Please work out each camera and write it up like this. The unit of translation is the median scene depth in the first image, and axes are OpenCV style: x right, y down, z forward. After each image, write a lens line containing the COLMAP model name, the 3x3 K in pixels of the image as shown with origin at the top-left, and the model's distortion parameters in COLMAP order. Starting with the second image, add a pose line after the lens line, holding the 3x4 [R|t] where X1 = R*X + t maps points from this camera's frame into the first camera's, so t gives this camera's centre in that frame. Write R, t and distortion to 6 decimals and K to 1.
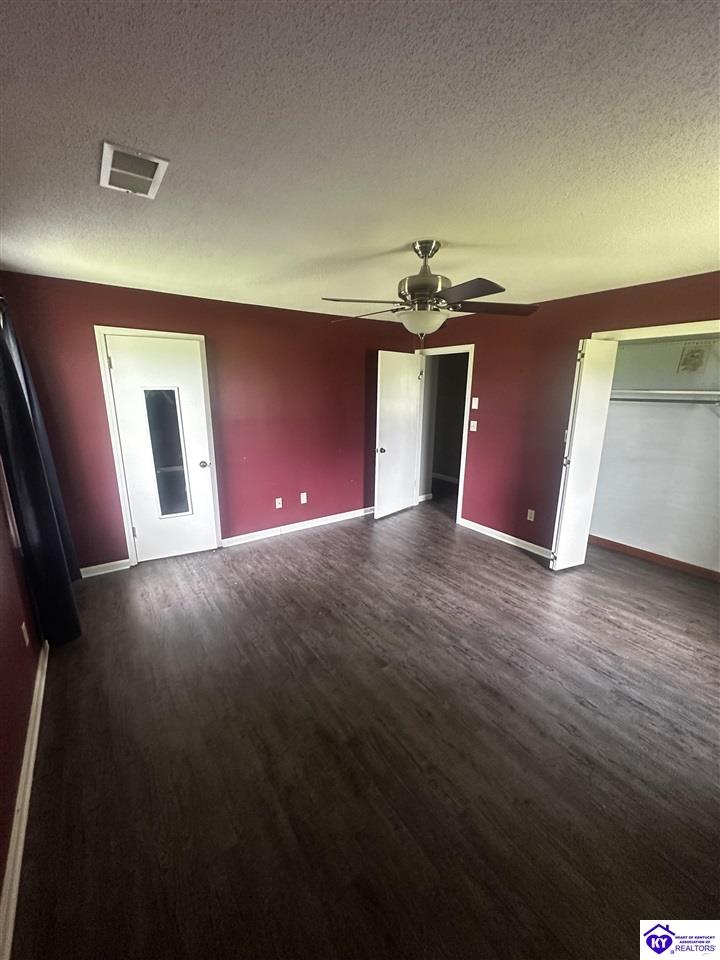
lens RADIAL K [[384.2, 0, 360.0], [0, 384.2, 480.0], [0, 0, 1]] dist [-0.000468, -0.000060]
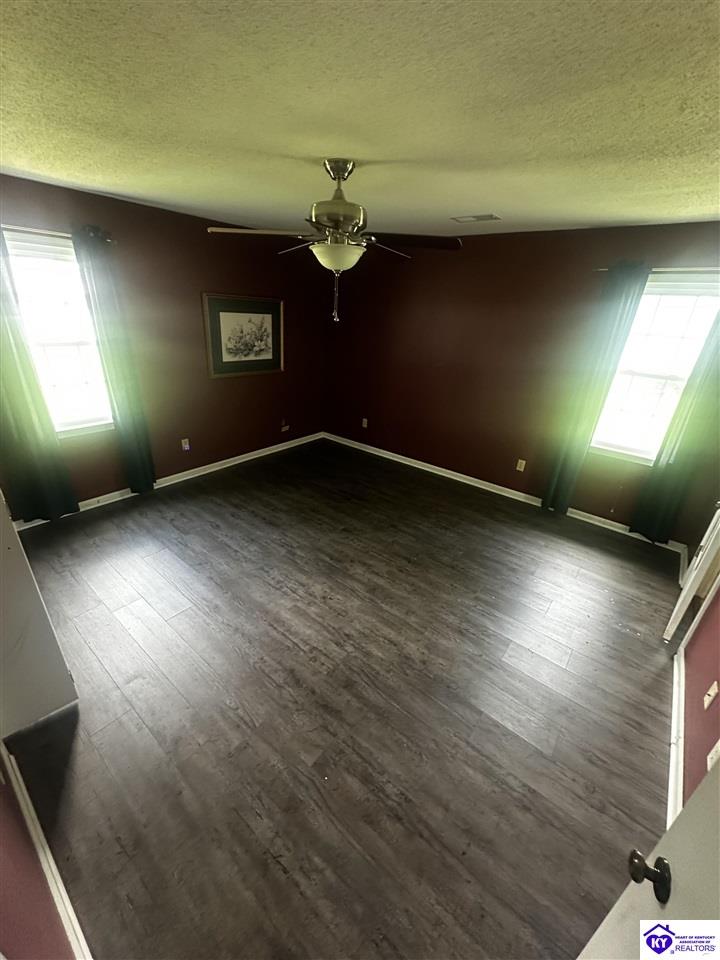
lens RADIAL K [[384.2, 0, 360.0], [0, 384.2, 480.0], [0, 0, 1]] dist [-0.000468, -0.000060]
pose [[-0.959120, 0.066716, -0.275025, 0.343851], [-0.121831, 0.779814, 0.614042, -0.486650], [0.255435, 0.622446, -0.739807, 1.743466]]
